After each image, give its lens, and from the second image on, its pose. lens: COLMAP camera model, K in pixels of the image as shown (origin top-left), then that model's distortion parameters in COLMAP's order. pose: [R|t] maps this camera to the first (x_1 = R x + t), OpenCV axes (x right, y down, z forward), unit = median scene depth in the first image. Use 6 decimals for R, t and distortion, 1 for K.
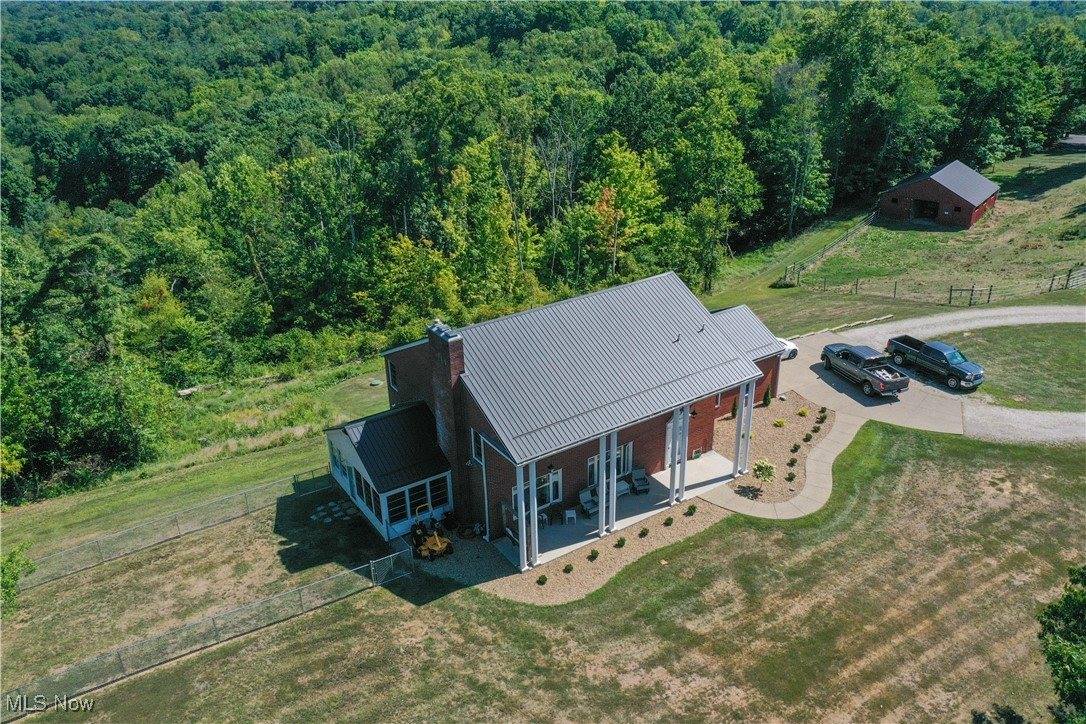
lens RADIAL K [[860.6, 0, 543.0], [0, 860.6, 362.0], [0, 0, 1]] dist [-0.008921, 0.006906]
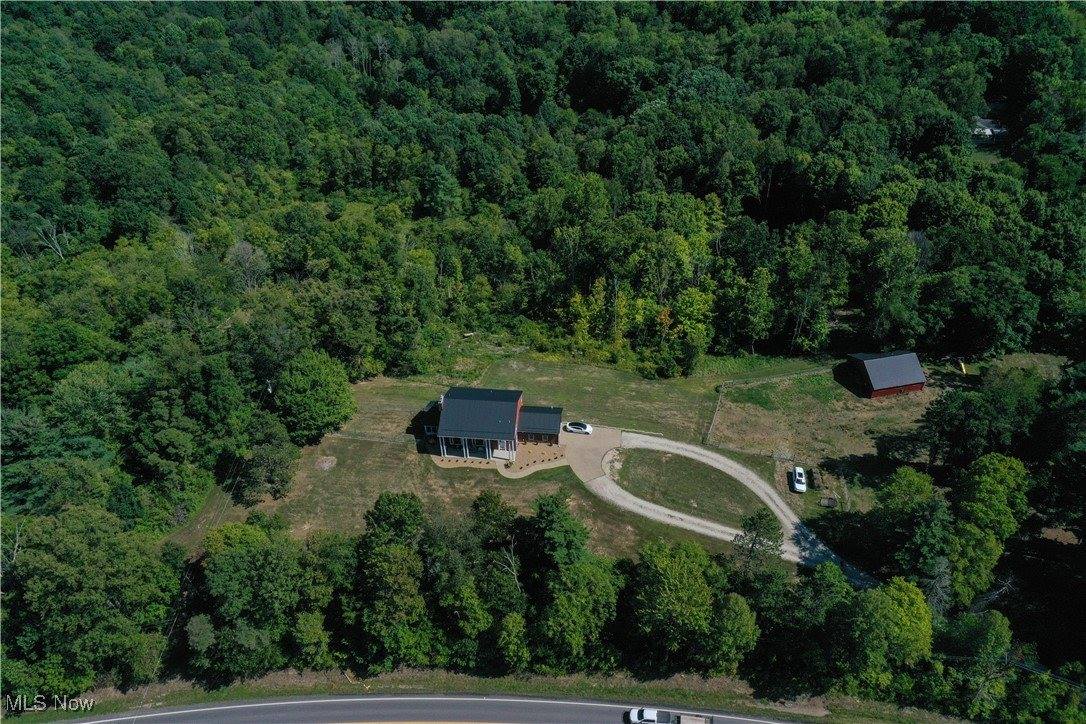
lens RADIAL K [[860.6, 0, 543.0], [0, 860.6, 362.0], [0, 0, 1]] dist [-0.008921, 0.006906]
pose [[0.772390, 0.414686, -0.481092, 0.700403], [-0.272090, 0.900458, 0.339327, -0.556470], [0.573917, -0.131192, 0.808336, -0.665635]]
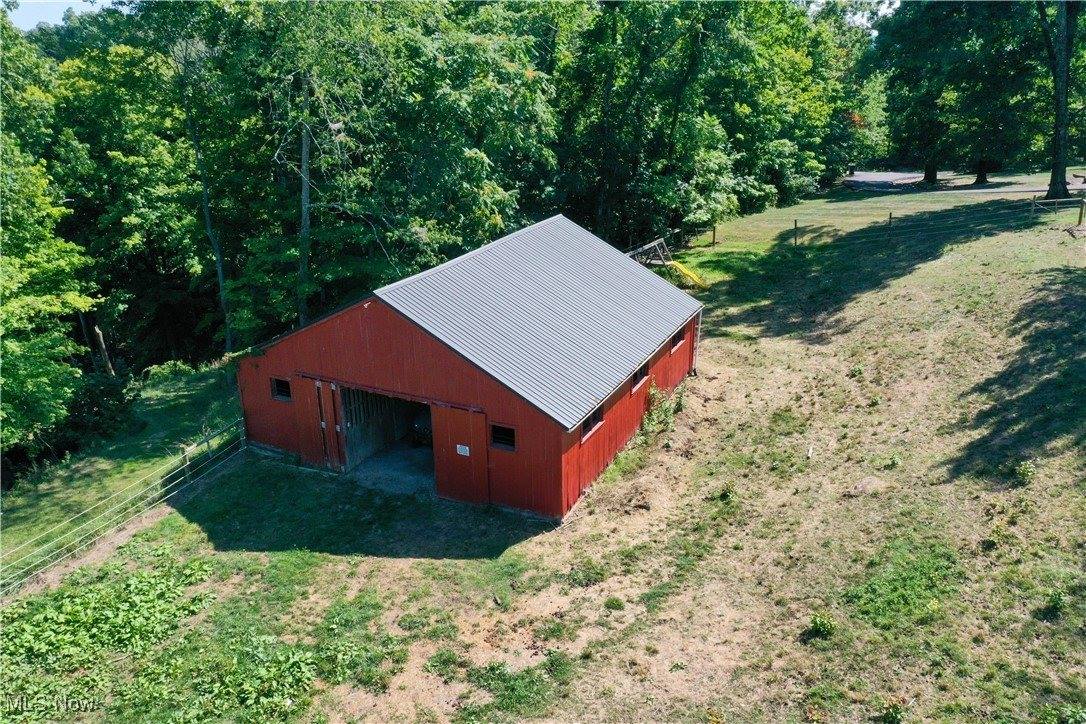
lens RADIAL K [[860.6, 0, 543.0], [0, 860.6, 362.0], [0, 0, 1]] dist [-0.008921, 0.006906]
pose [[0.976408, -0.062800, 0.206602, 0.402128], [0.078412, 0.994581, -0.068263, -0.162158], [-0.201196, 0.082853, 0.976041, 0.702858]]
